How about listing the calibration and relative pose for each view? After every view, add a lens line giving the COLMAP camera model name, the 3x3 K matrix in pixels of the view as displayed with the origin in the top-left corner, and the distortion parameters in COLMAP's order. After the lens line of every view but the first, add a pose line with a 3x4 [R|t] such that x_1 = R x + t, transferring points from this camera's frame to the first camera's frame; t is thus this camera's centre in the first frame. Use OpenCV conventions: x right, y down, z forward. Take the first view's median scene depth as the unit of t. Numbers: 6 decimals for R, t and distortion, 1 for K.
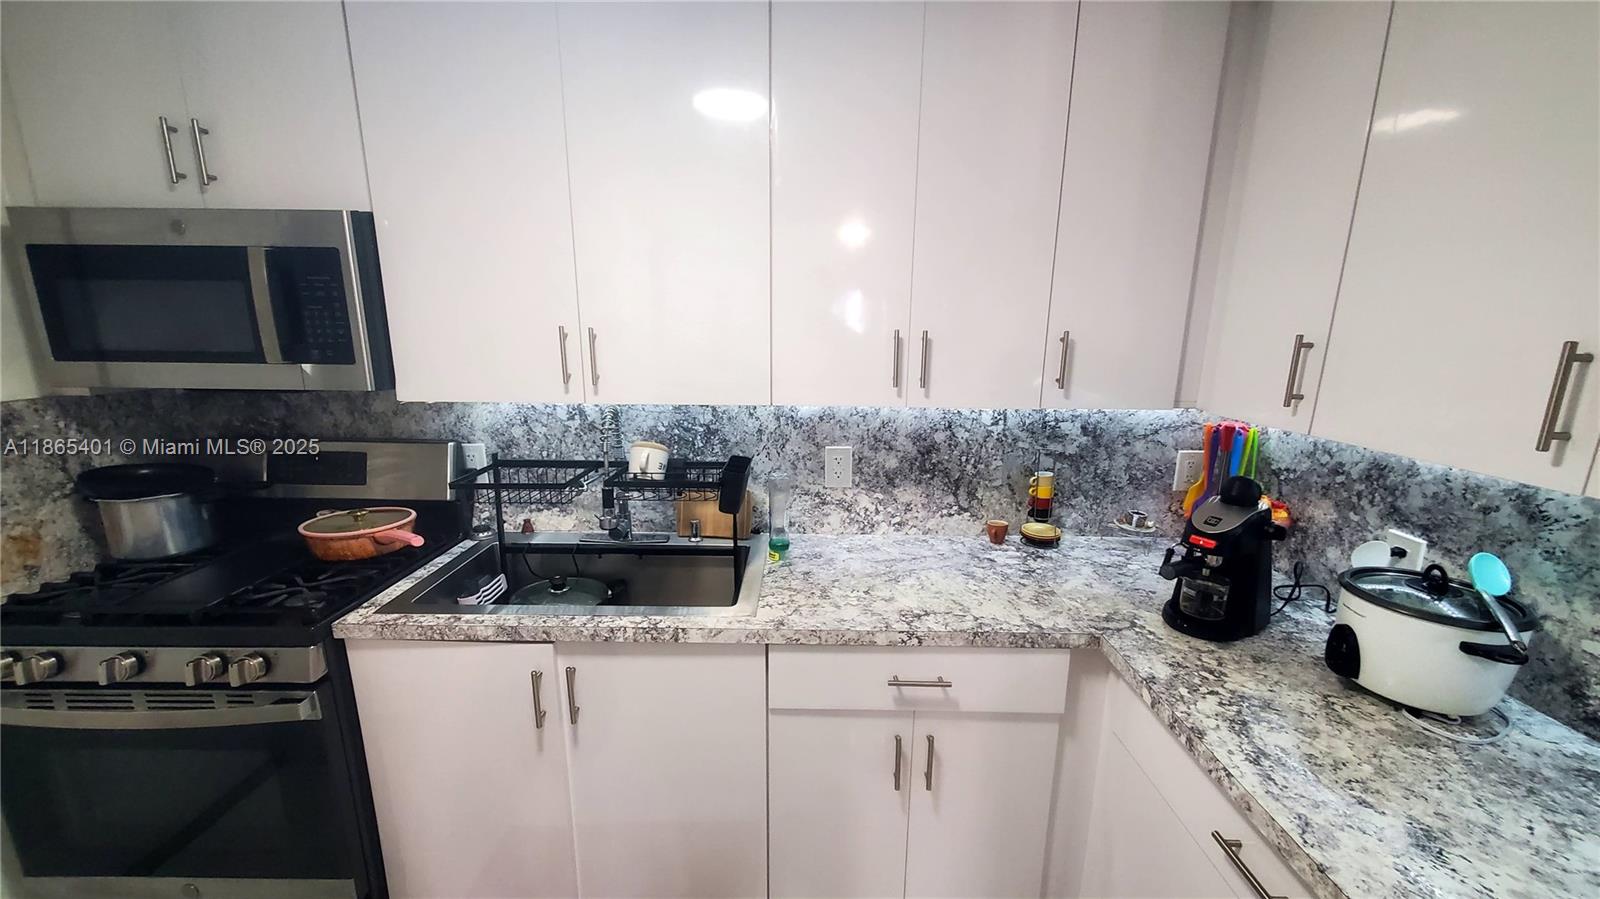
lens RADIAL K [[638.2, 0, 797.1], [0, 638.2, 460.3], [0, 0, 1]] dist [0.006182, -0.003912]
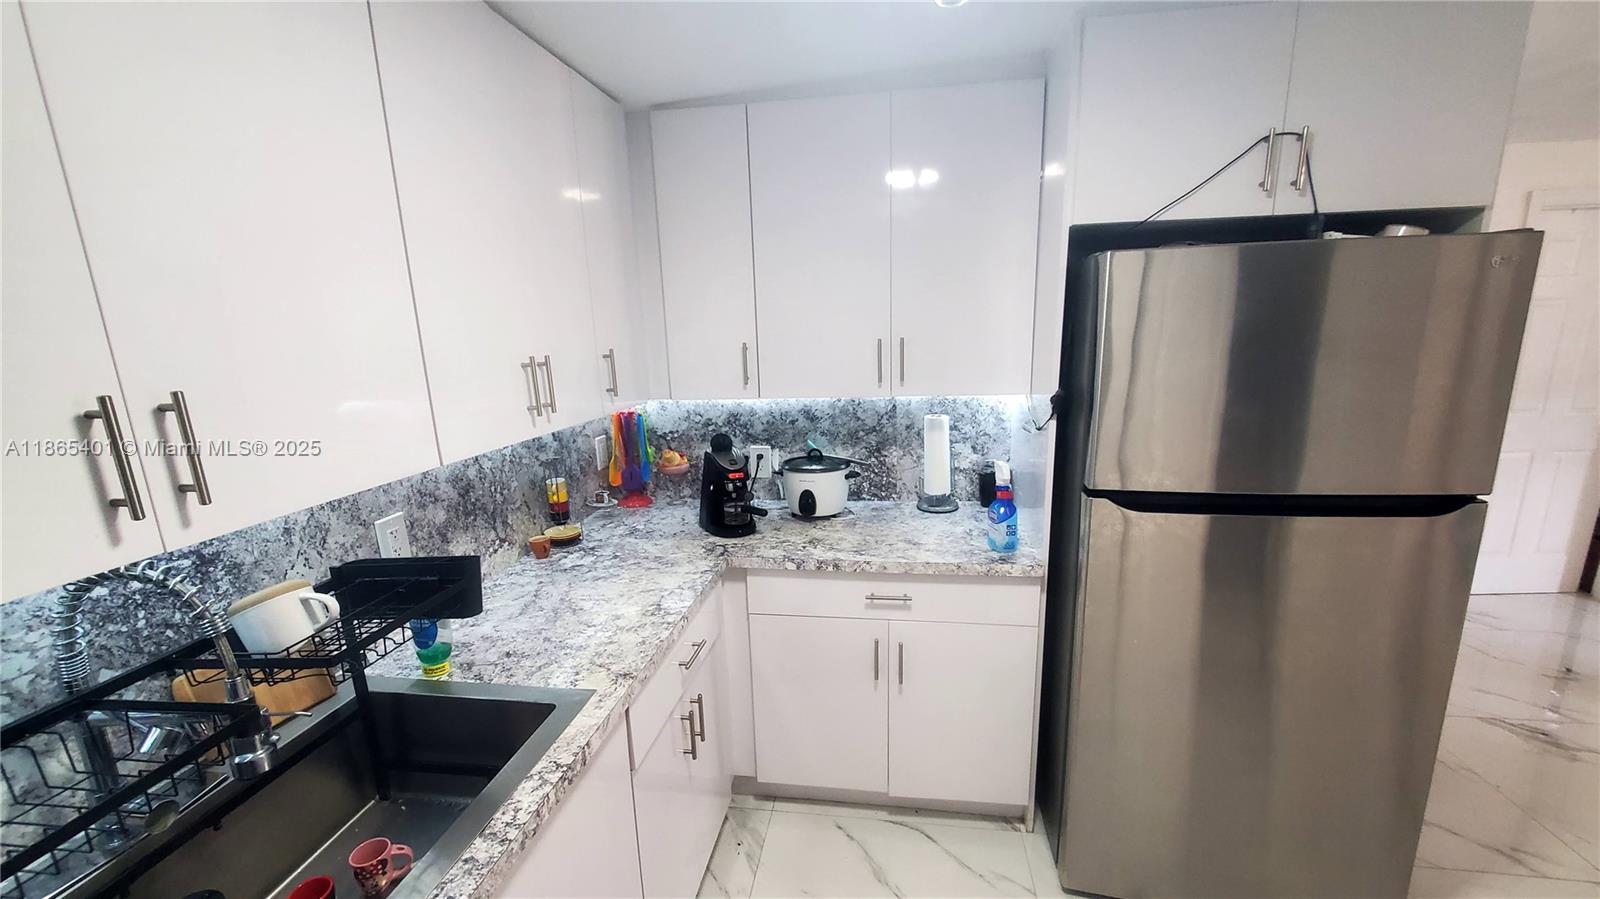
lens RADIAL K [[638.2, 0, 802.3], [0, 638.2, 459.0], [0, 0, 1]] dist [0.006182, -0.003912]
pose [[0.152904, -0.217472, 0.964016, -0.579126], [0.241097, 0.954220, 0.177021, -0.103181], [-0.958380, 0.205354, 0.198336, 0.365206]]
